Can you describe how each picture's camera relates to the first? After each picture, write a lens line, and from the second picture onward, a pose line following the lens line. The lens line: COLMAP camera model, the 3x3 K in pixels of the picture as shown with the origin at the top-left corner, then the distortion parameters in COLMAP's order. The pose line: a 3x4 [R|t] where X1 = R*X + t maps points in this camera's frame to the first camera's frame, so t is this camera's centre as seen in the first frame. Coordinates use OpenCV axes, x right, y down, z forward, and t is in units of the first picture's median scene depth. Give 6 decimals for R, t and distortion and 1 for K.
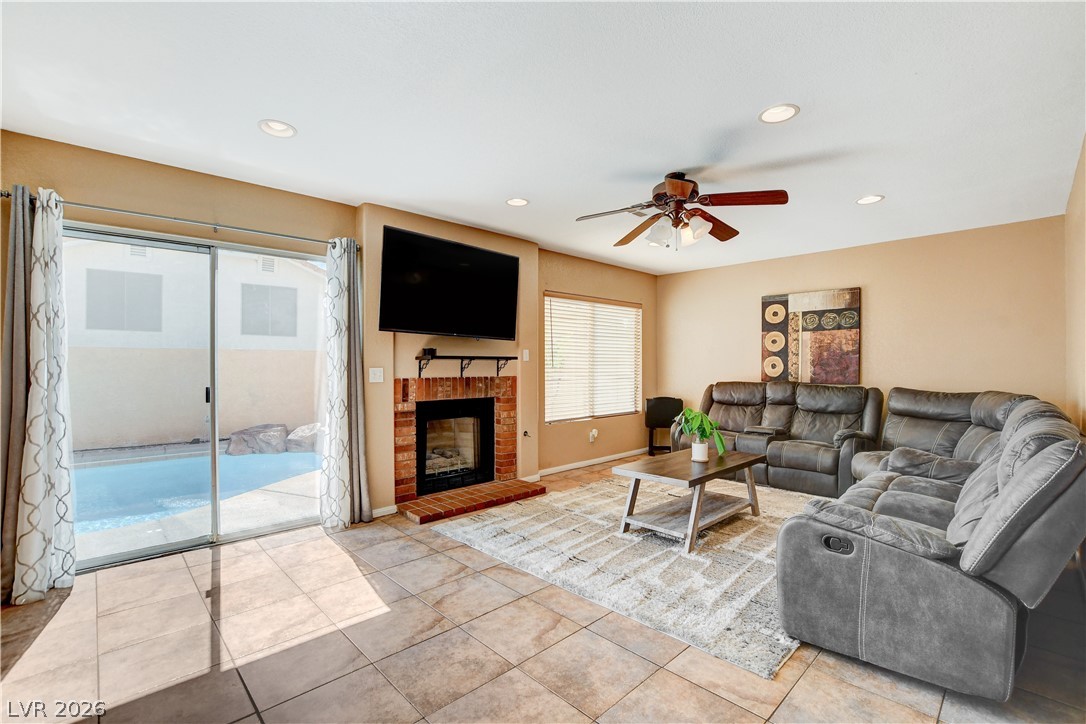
lens RADIAL K [[490.2, 0, 537.8], [0, 490.2, 363.7], [0, 0, 1]] dist [-0.004079, -0.000164]
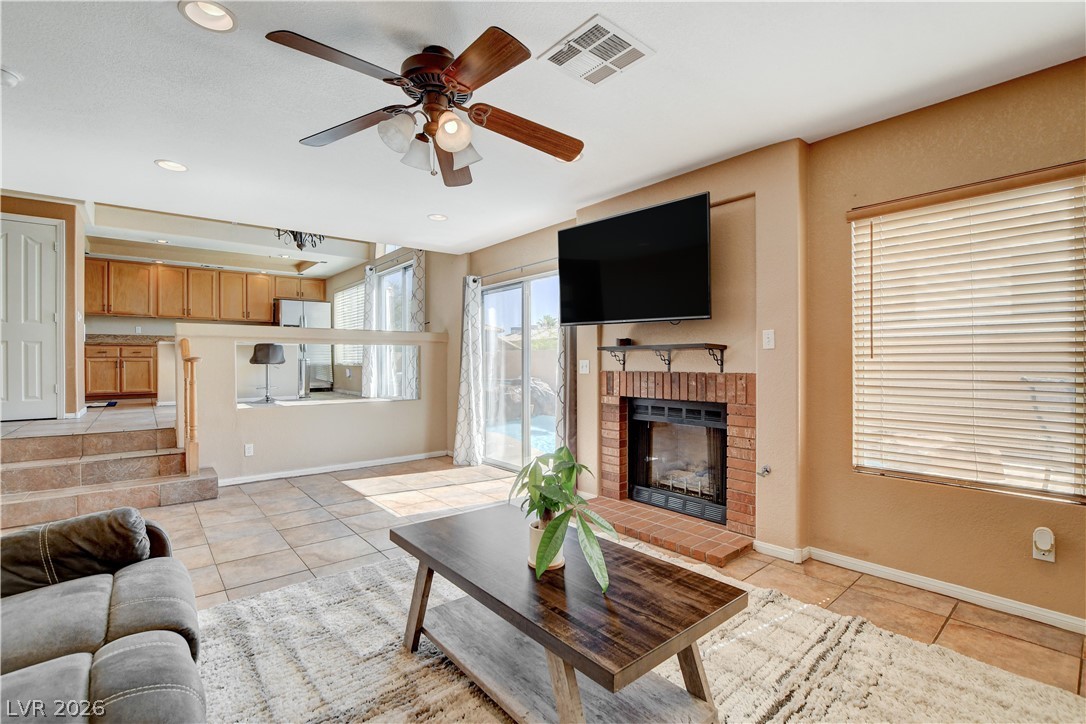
lens RADIAL K [[490.2, 0, 537.4], [0, 490.2, 363.4], [0, 0, 1]] dist [-0.004079, -0.000164]
pose [[-0.056613, 0.000946, -0.998396, 0.679390], [-0.002028, 0.999997, 0.001062, 0.013841], [0.998394, 0.002085, -0.056611, 0.872368]]
